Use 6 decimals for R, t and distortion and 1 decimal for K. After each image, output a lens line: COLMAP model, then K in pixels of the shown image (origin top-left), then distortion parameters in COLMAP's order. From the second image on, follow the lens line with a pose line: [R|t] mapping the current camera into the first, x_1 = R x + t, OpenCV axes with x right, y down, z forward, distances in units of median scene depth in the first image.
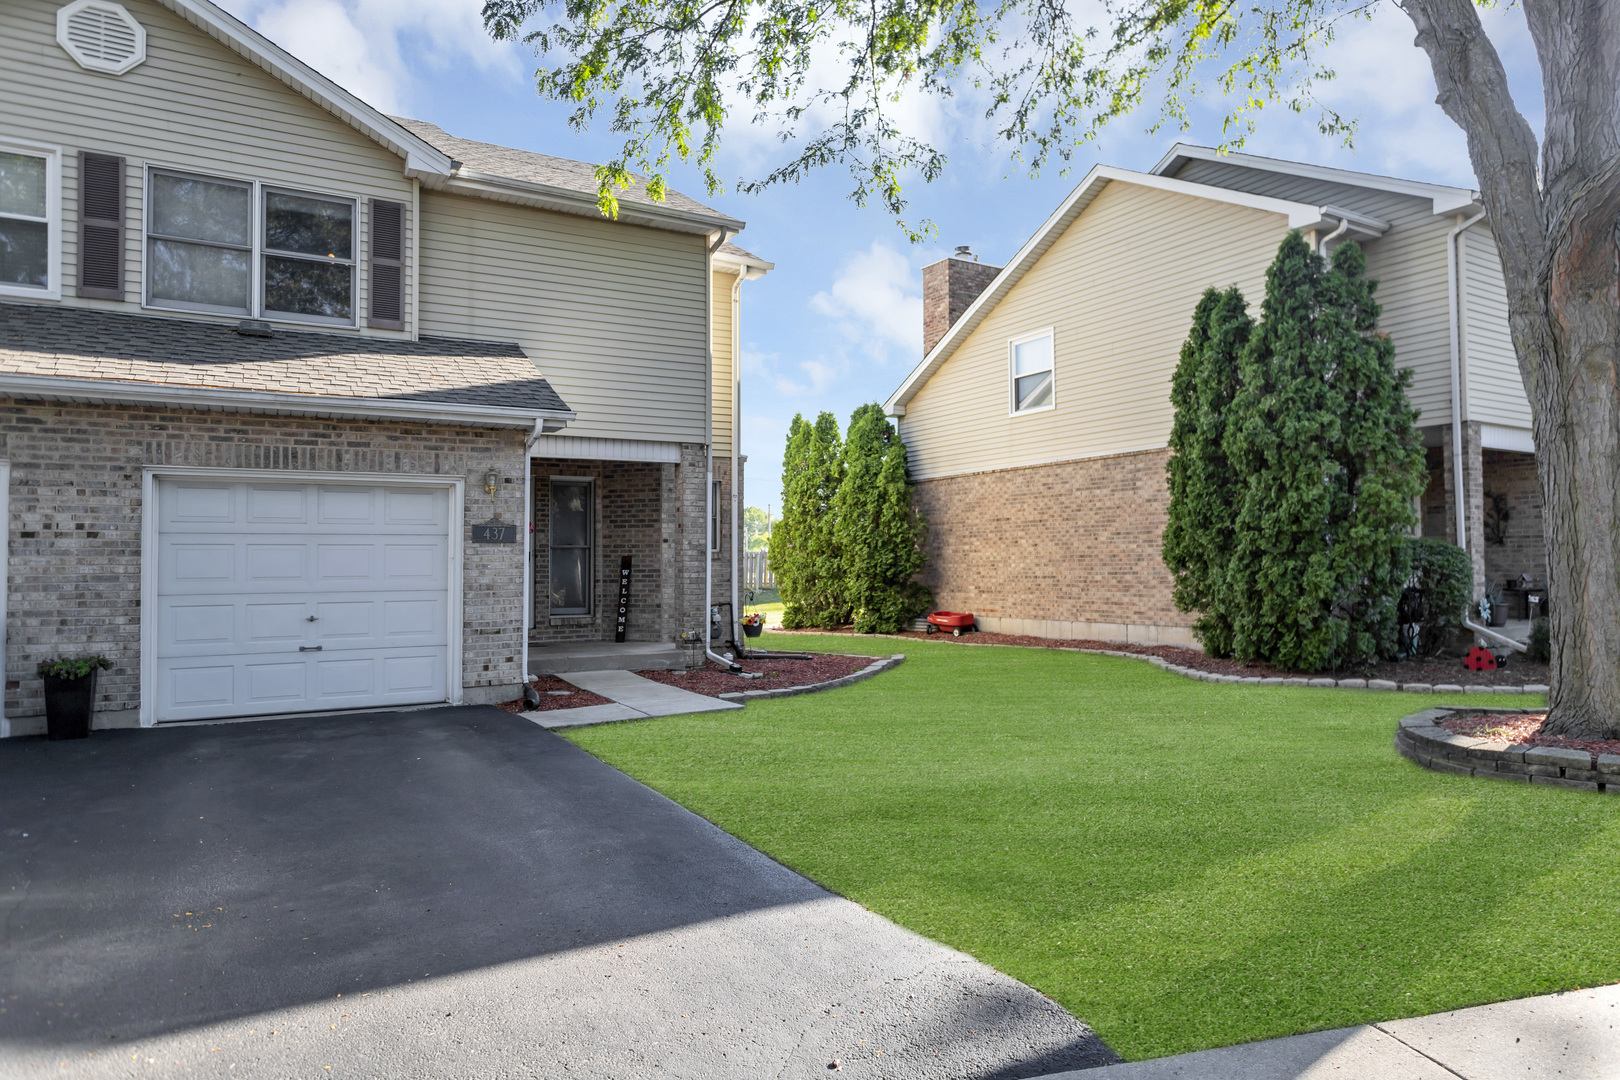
lens RADIAL K [[1039.7, 0, 810.0], [0, 1039.7, 540.0], [0, 0, 1]] dist [0.003131, 0.000897]
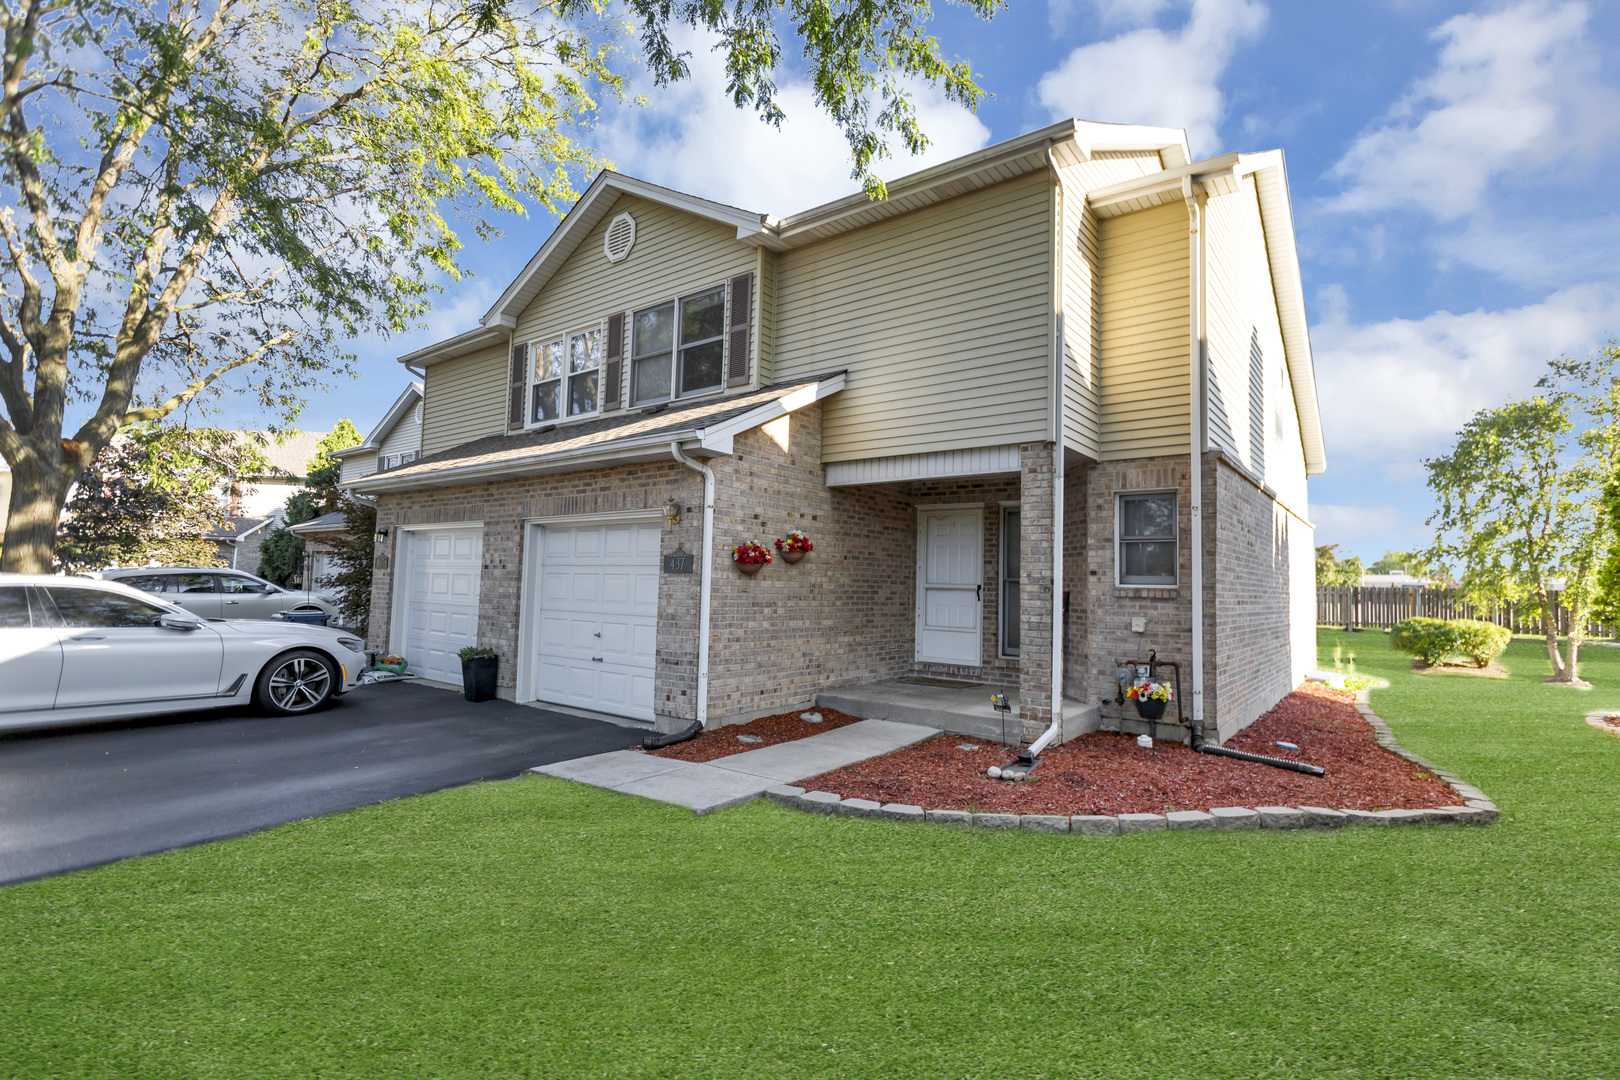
lens RADIAL K [[745.8, 0, 810.0], [0, 745.8, 540.0], [0, 0, 1]] dist [-0.001271, -0.000020]
pose [[0.400968, -0.041463, -0.915153, 0.400858], [-0.003794, 0.998891, -0.046919, 0.004261], [0.916084, 0.022285, 0.400366, 0.821890]]
